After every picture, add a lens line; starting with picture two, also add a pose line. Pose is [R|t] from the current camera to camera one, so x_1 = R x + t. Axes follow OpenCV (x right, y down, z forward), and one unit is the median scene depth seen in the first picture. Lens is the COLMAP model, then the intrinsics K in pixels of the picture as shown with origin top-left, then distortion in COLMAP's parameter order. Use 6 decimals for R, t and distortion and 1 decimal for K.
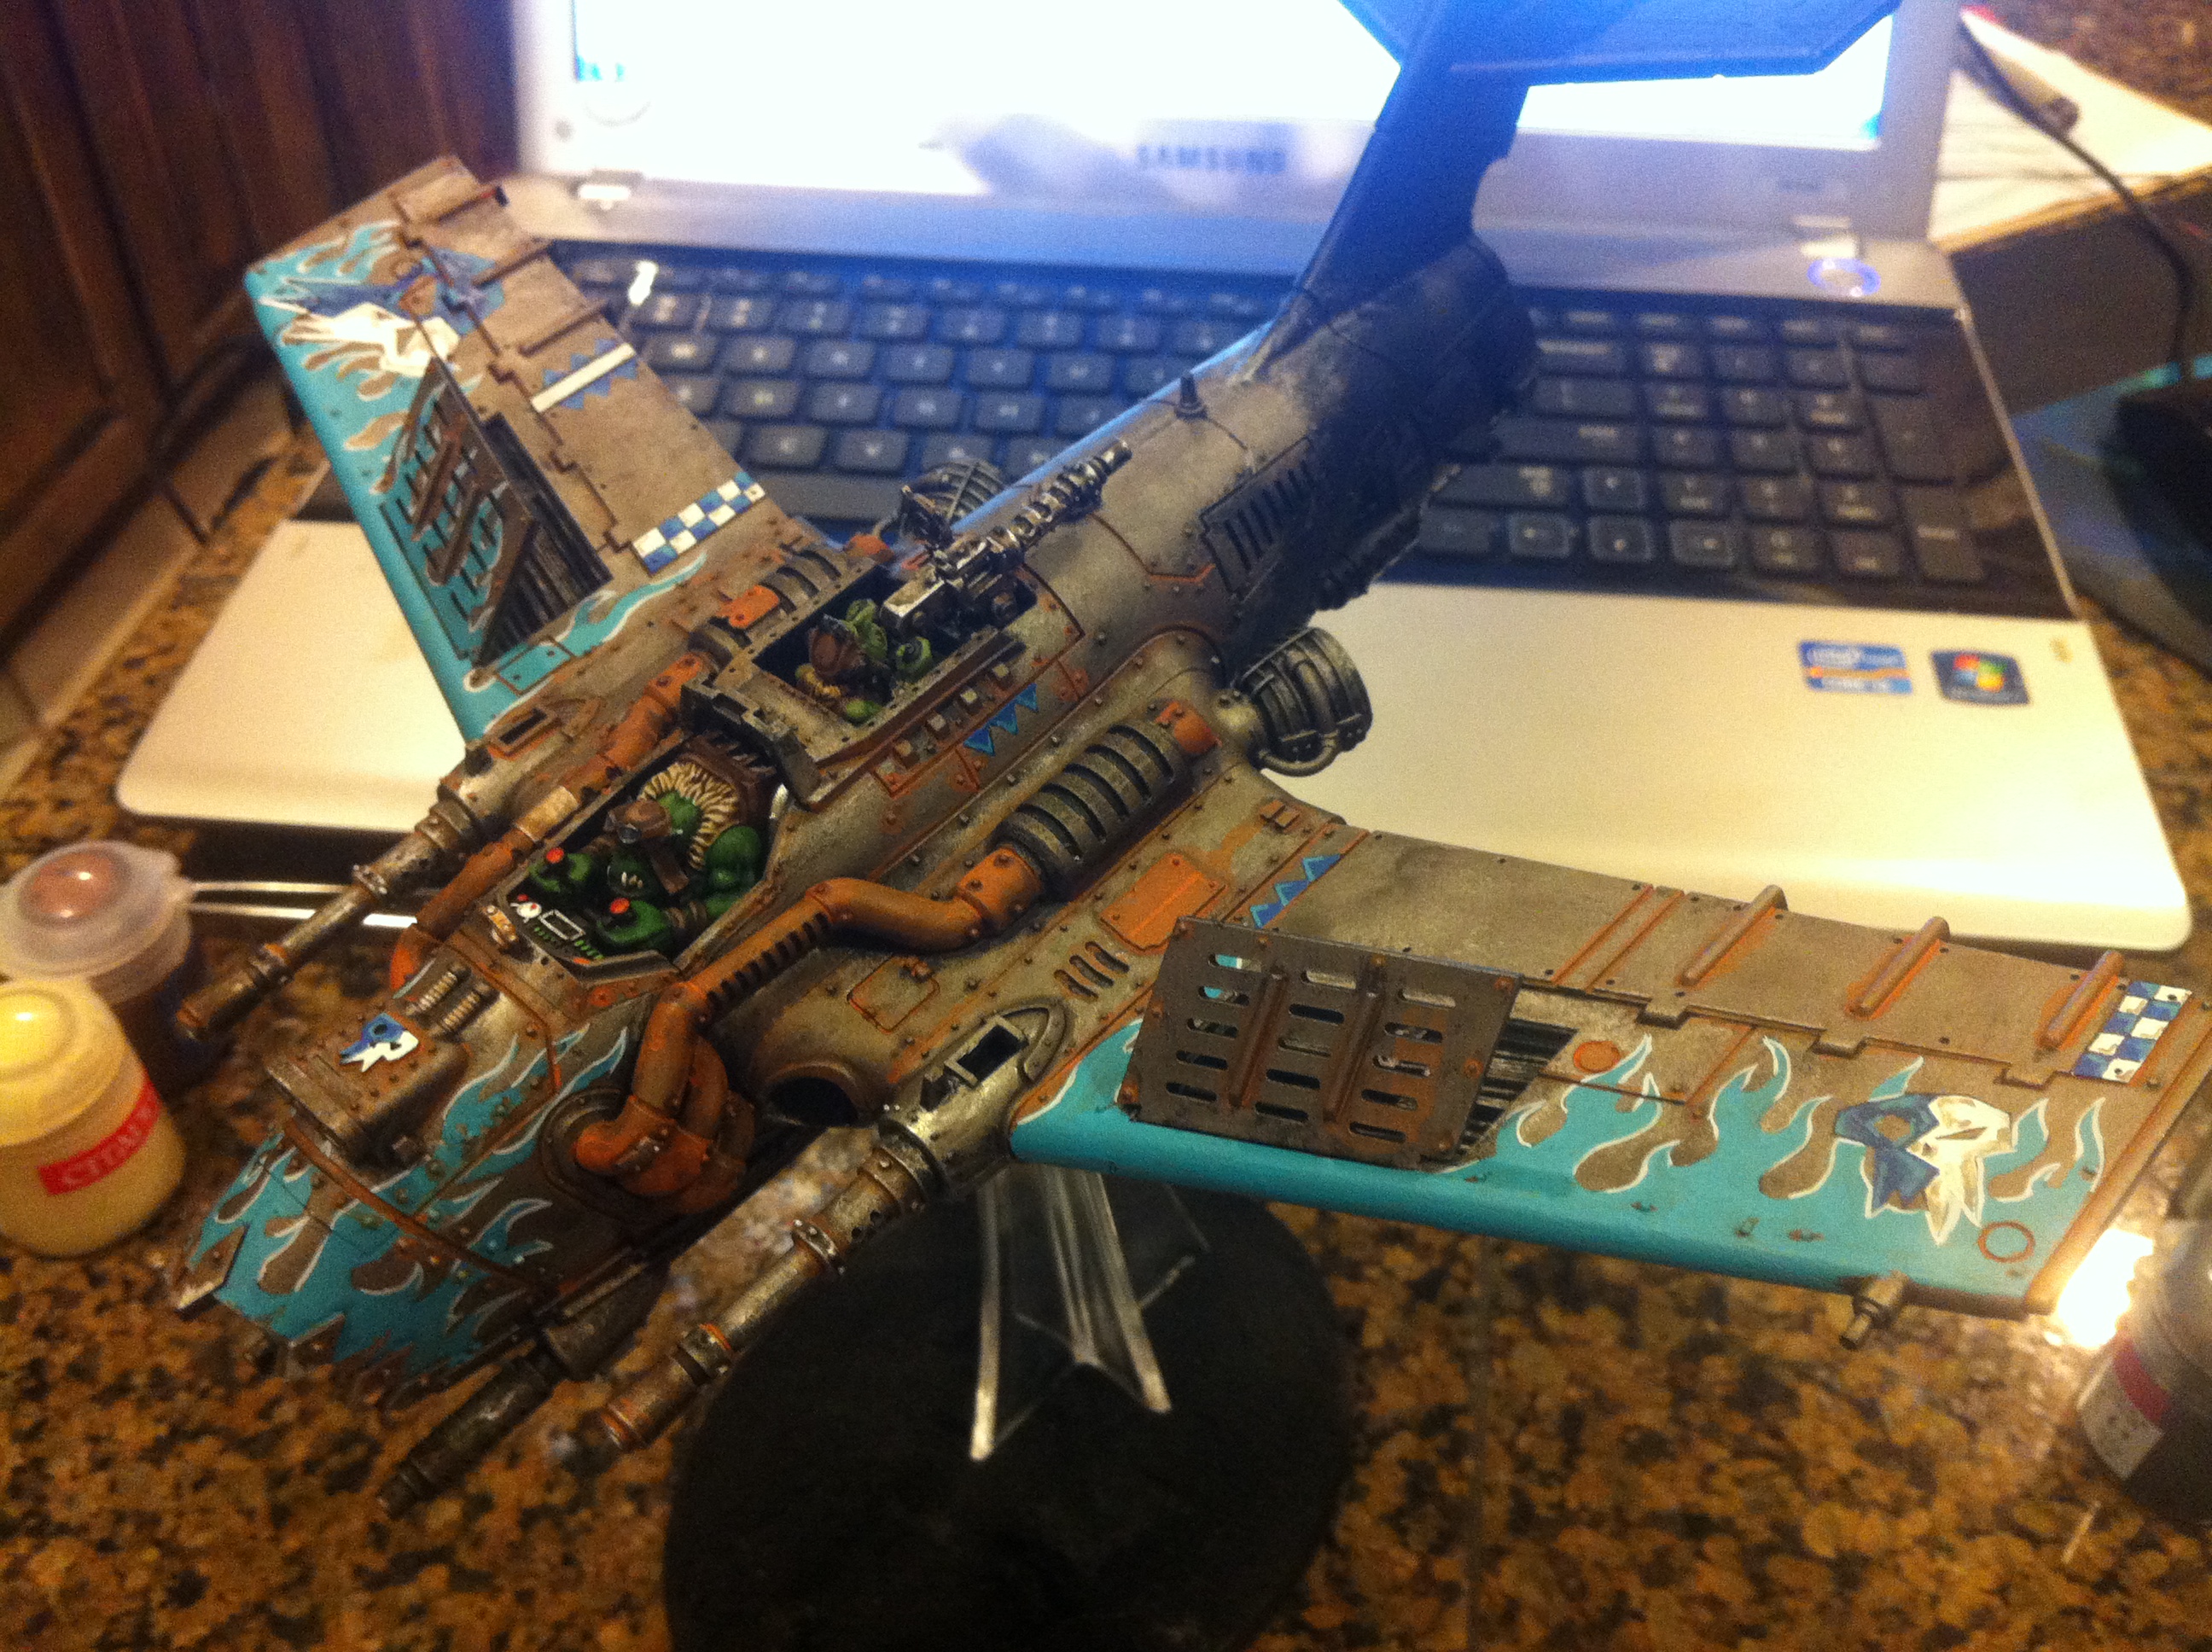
lens RADIAL K [[2129.3, 0, 1094.4], [0, 2129.3, 816.5], [0, 0, 1]] dist [0.130002, -0.447896]
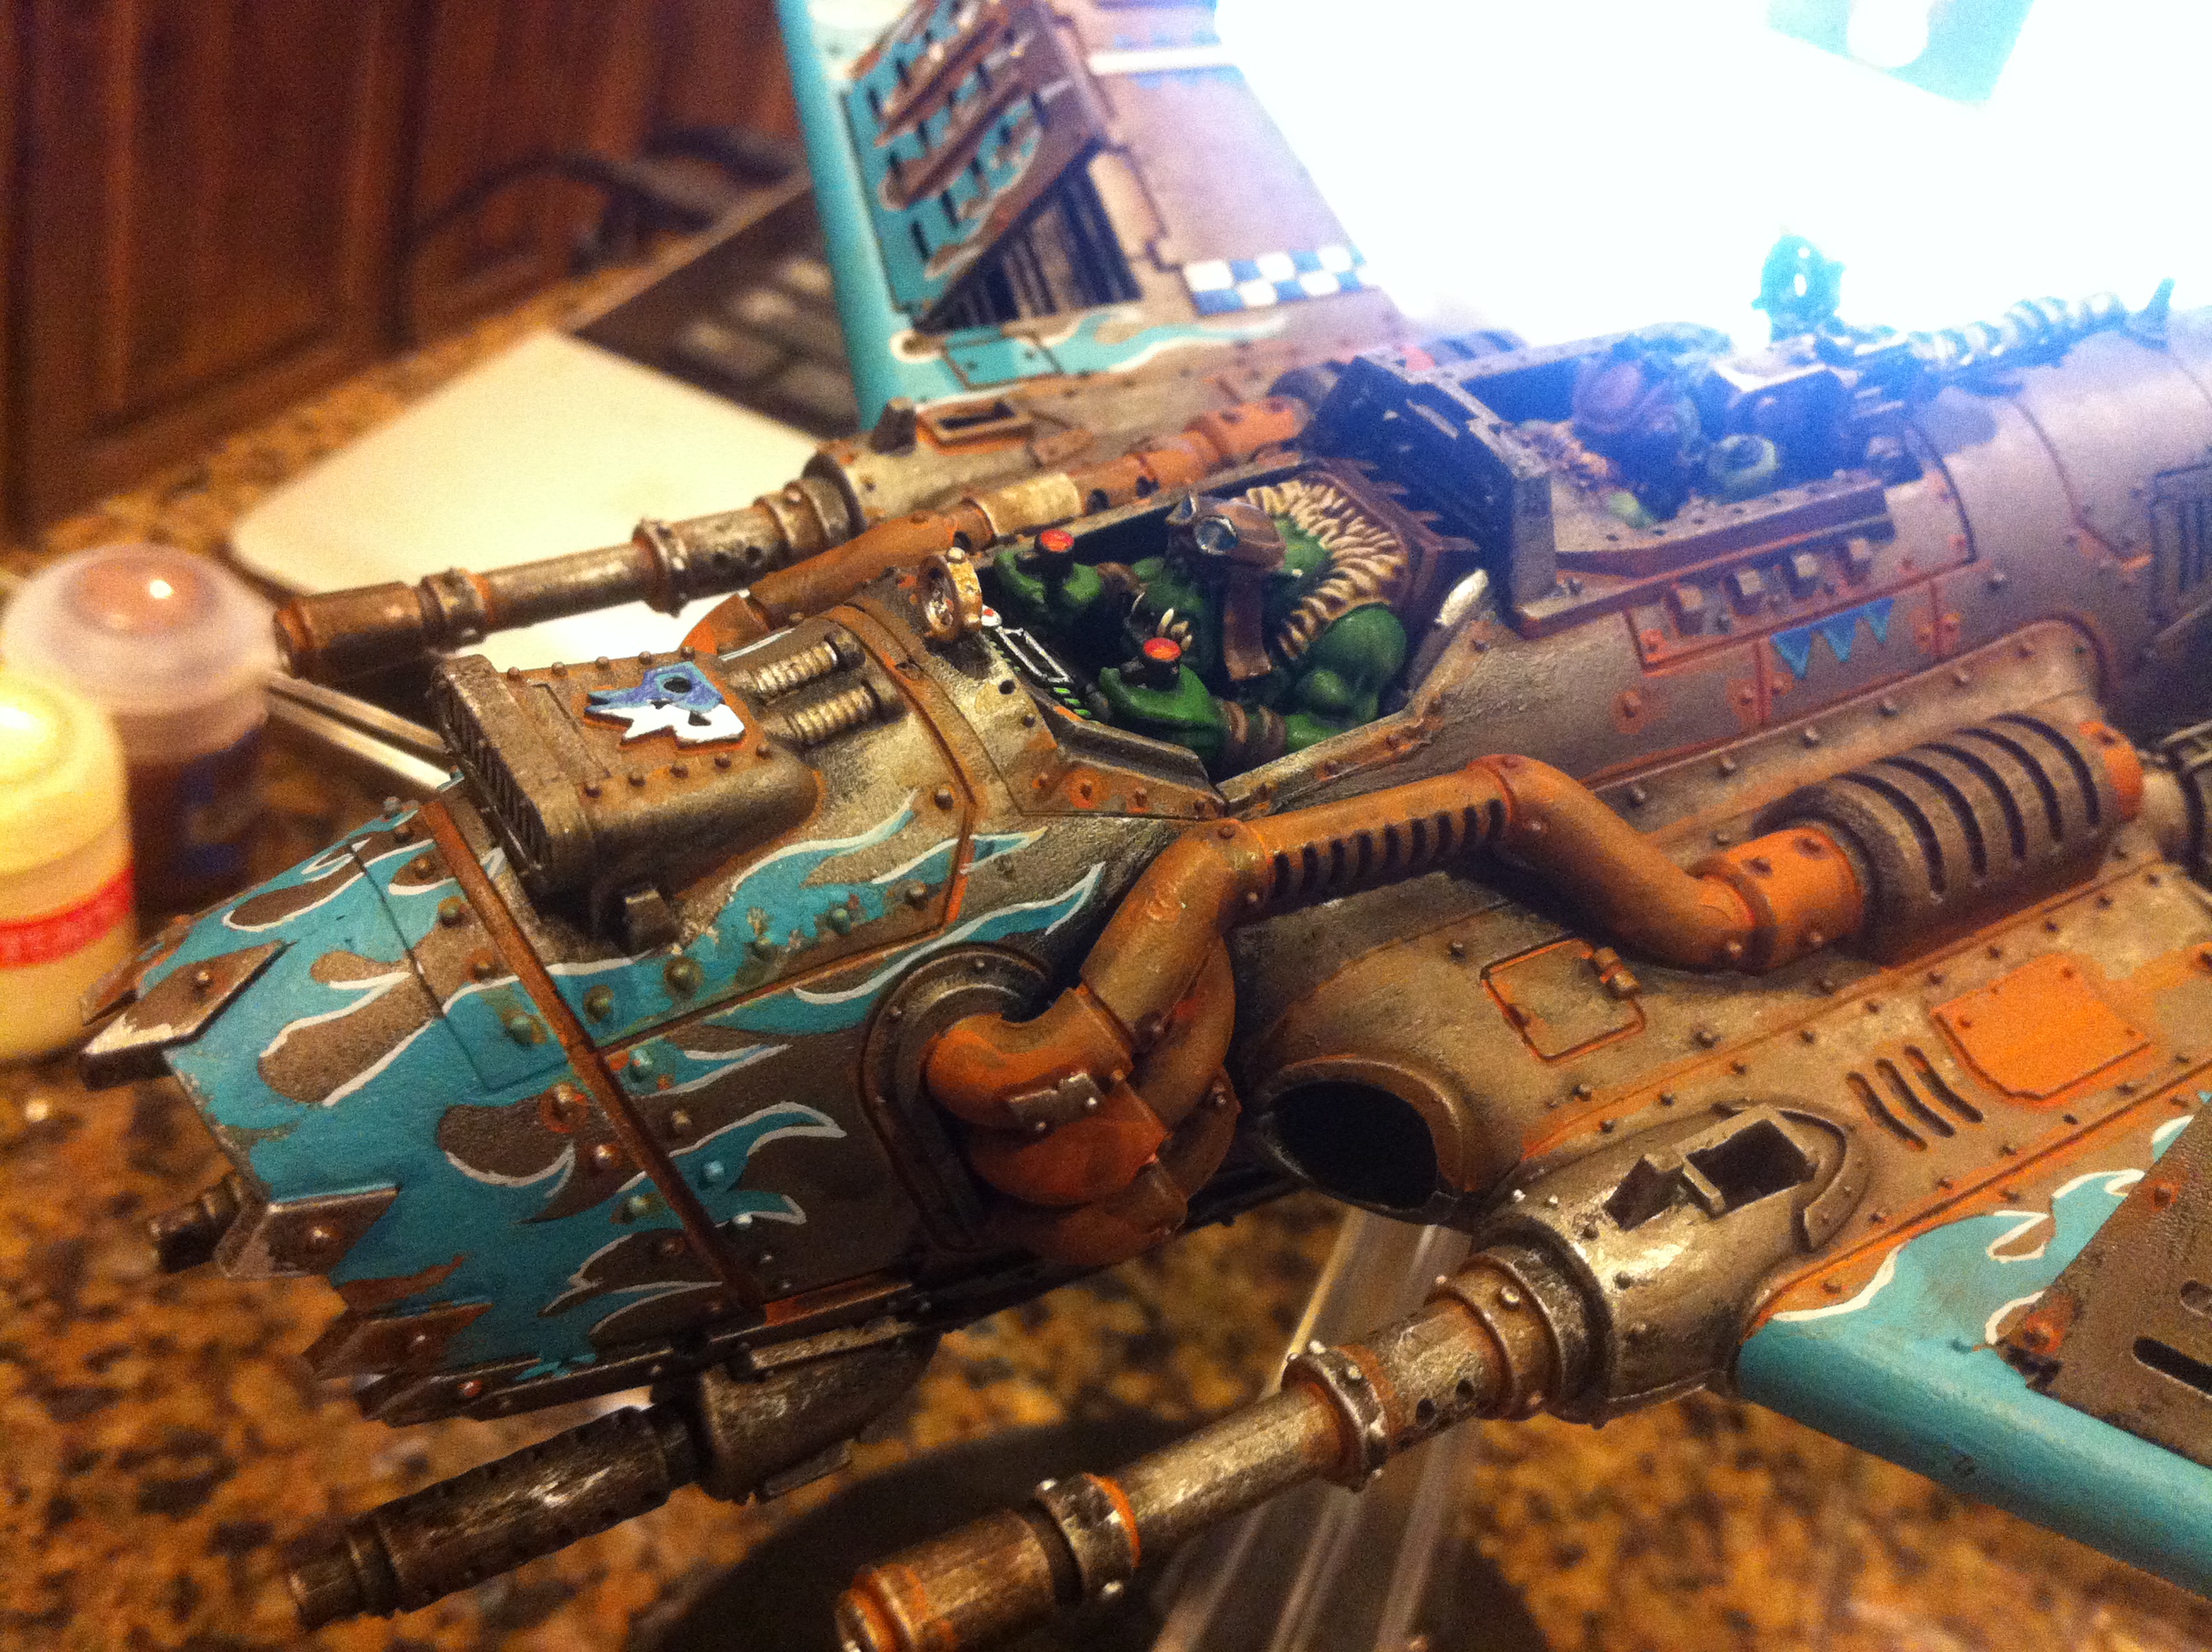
lens RADIAL K [[2129.3, 0, 1094.4], [0, 2129.3, 816.5], [0, 0, 1]] dist [0.130002, -0.447896]
pose [[0.936703, 0.348352, -0.035183, -0.197947], [-0.349867, 0.927431, -0.132156, 0.150175], [-0.013407, 0.136101, 0.990604, 0.469372]]
